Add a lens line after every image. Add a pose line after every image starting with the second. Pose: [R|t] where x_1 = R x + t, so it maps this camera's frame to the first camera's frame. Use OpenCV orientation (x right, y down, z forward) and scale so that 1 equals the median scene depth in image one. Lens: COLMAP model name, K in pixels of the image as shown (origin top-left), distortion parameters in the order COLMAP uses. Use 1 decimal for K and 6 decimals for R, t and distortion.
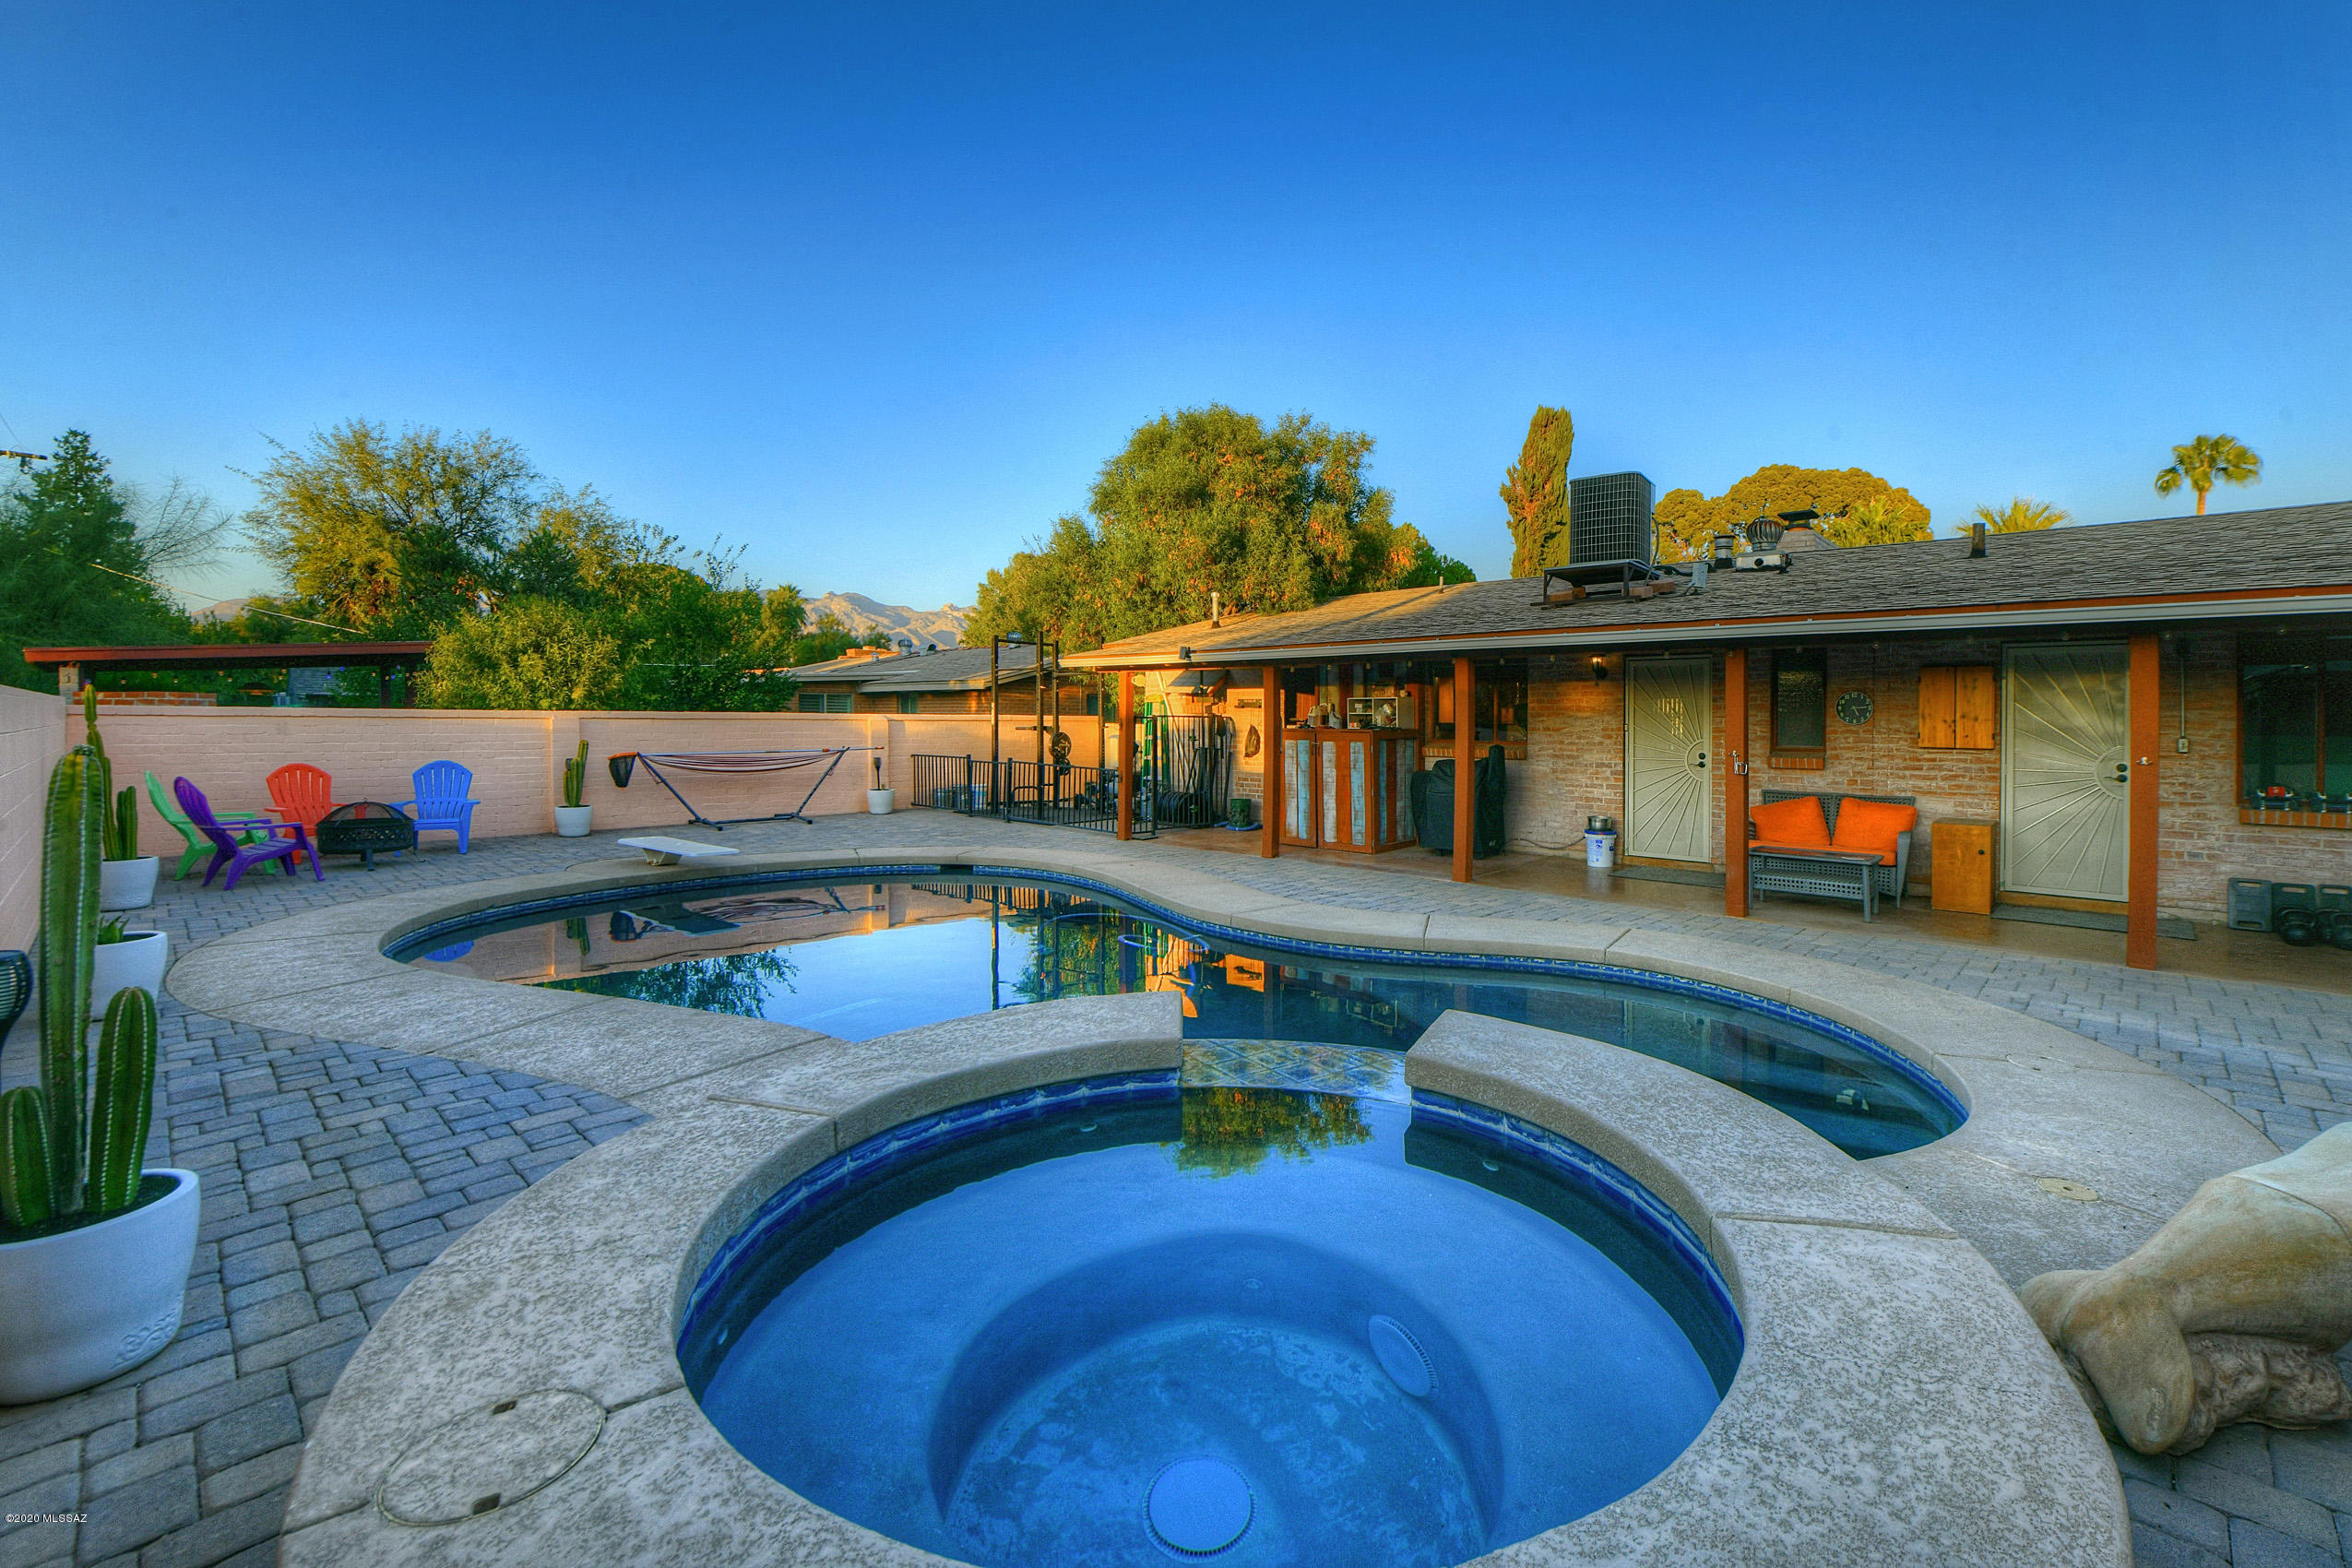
lens RADIAL K [[907.4, 0, 1179.5], [0, 907.4, 721.4], [0, 0, 1]] dist [-0.002185, 0.000263]
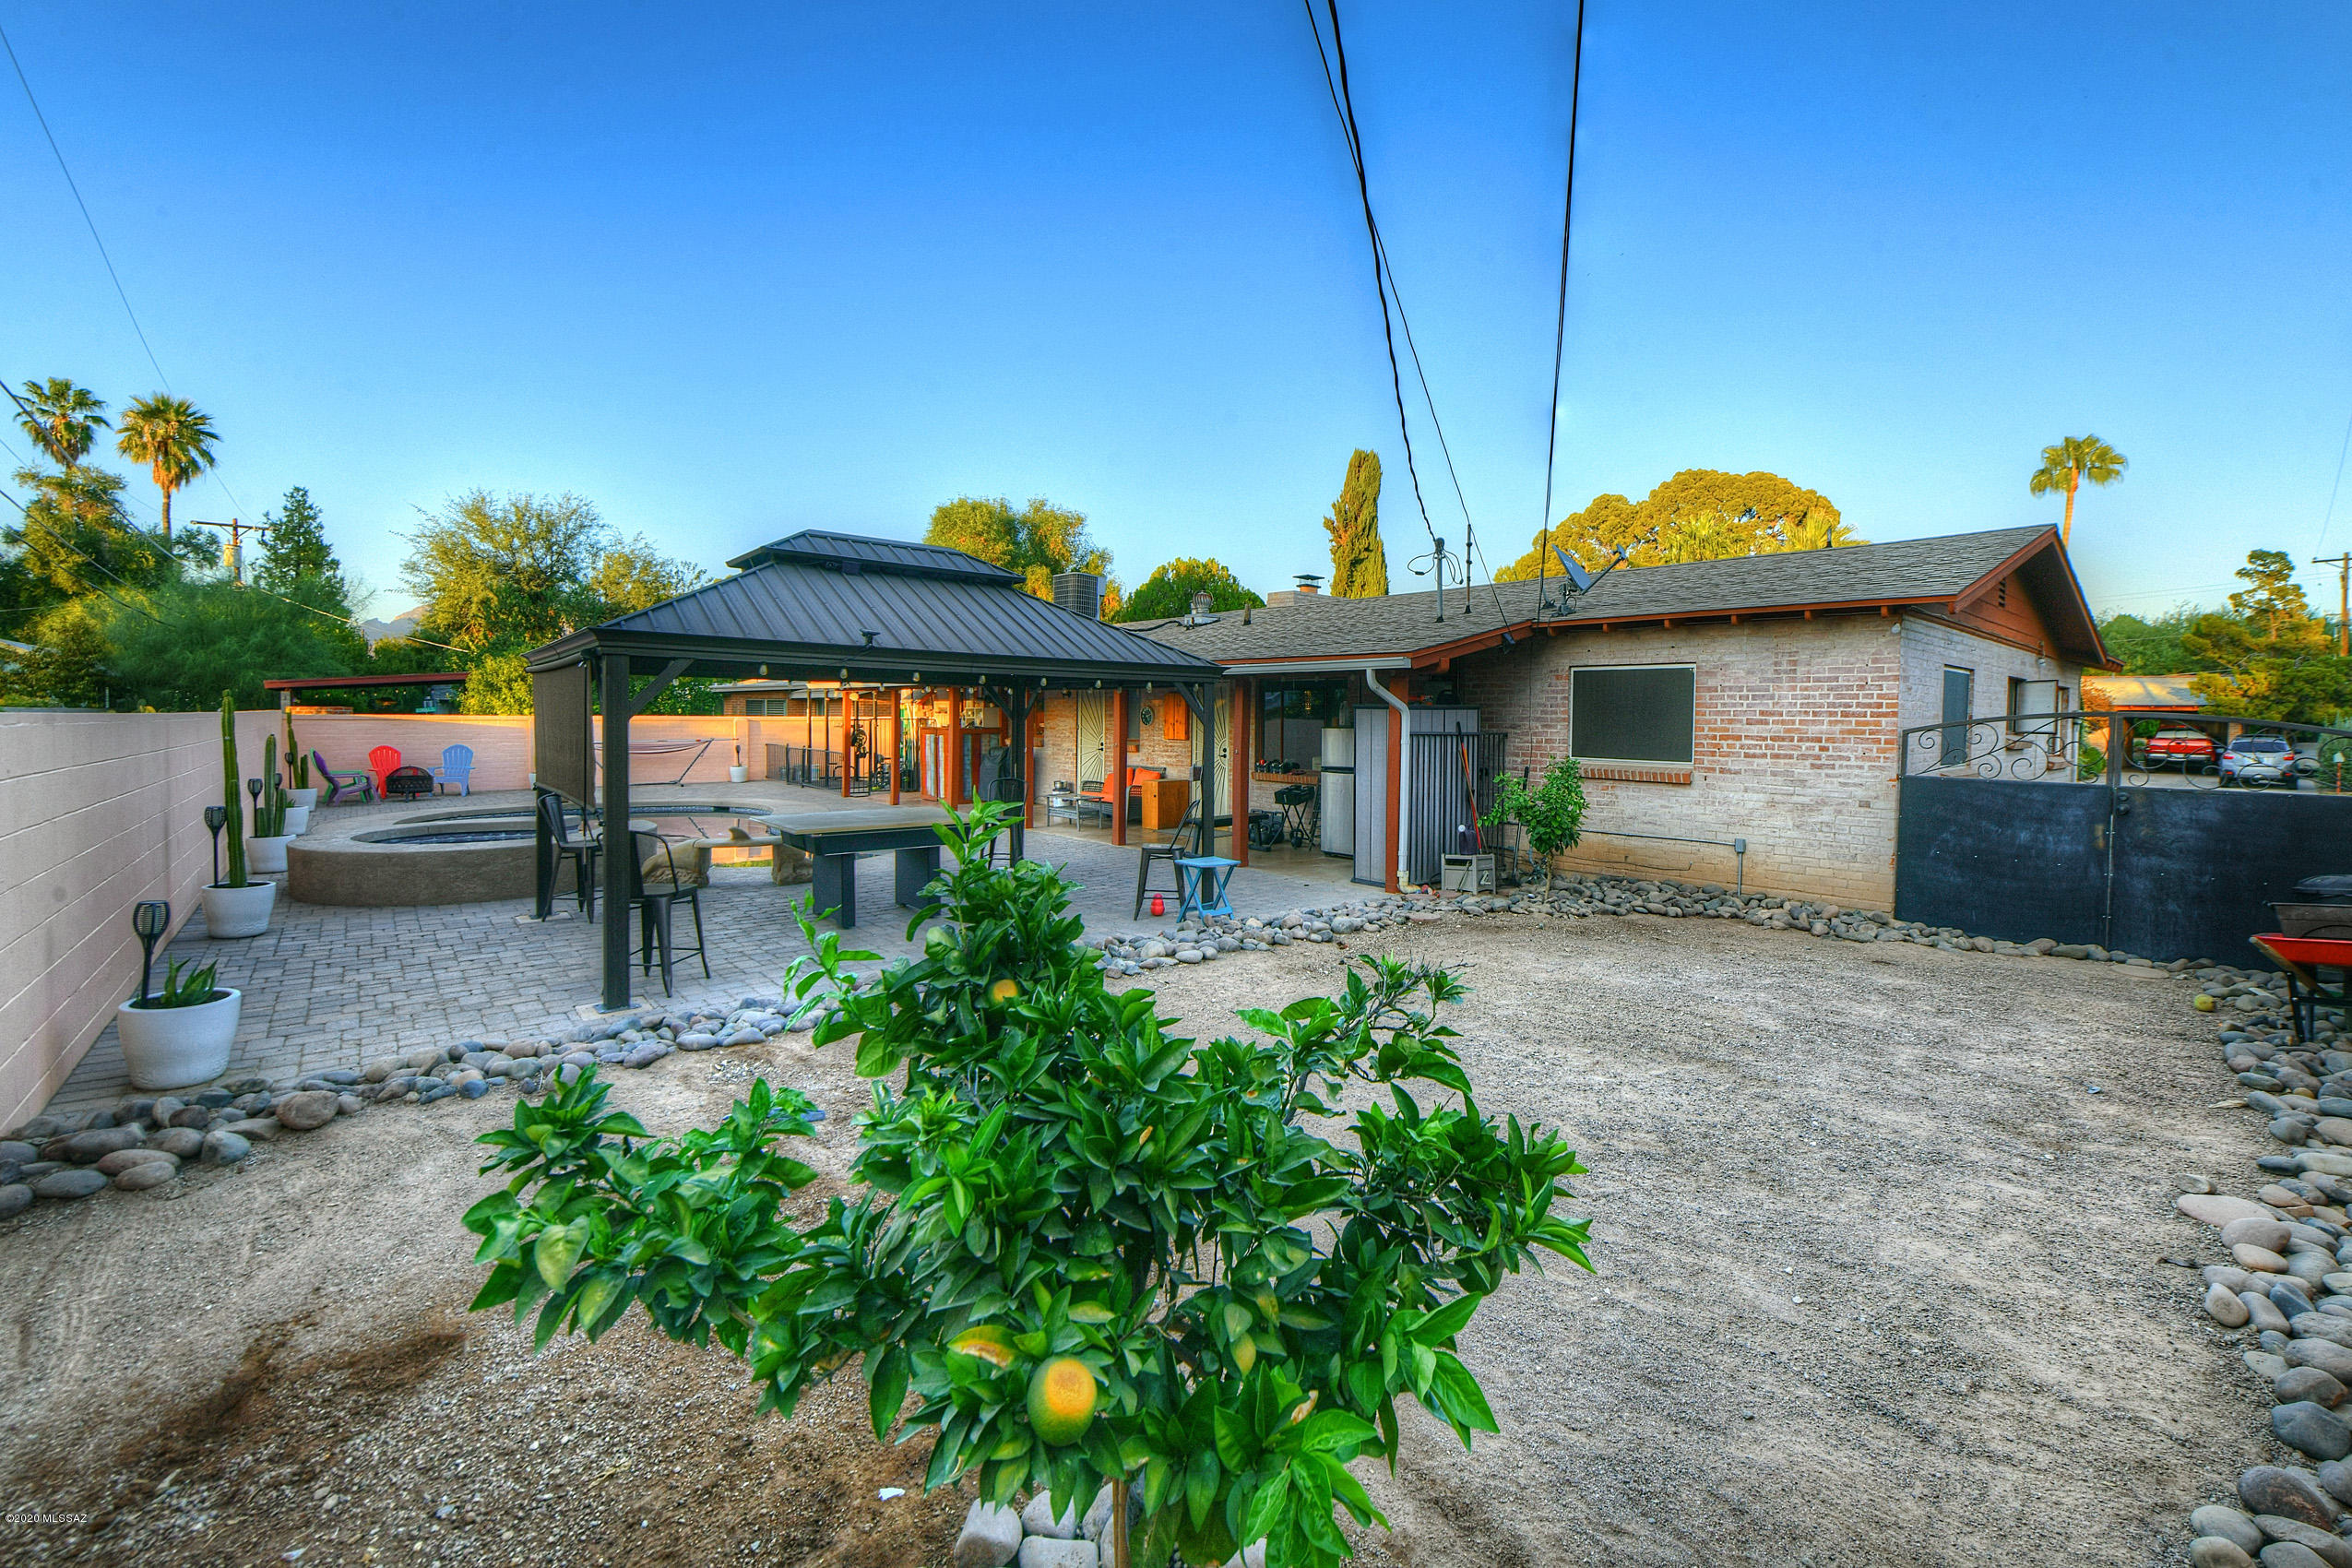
lens RADIAL K [[979.7, 0, 1170.6], [0, 979.7, 724.6], [0, 0, 1]] dist [0.000048, -0.000072]
pose [[0.986974, 0.000634, -0.160880, 0.368700], [0.000791, 0.999961, 0.008792, -0.005302], [0.160880, -0.008805, 0.986935, -0.285220]]
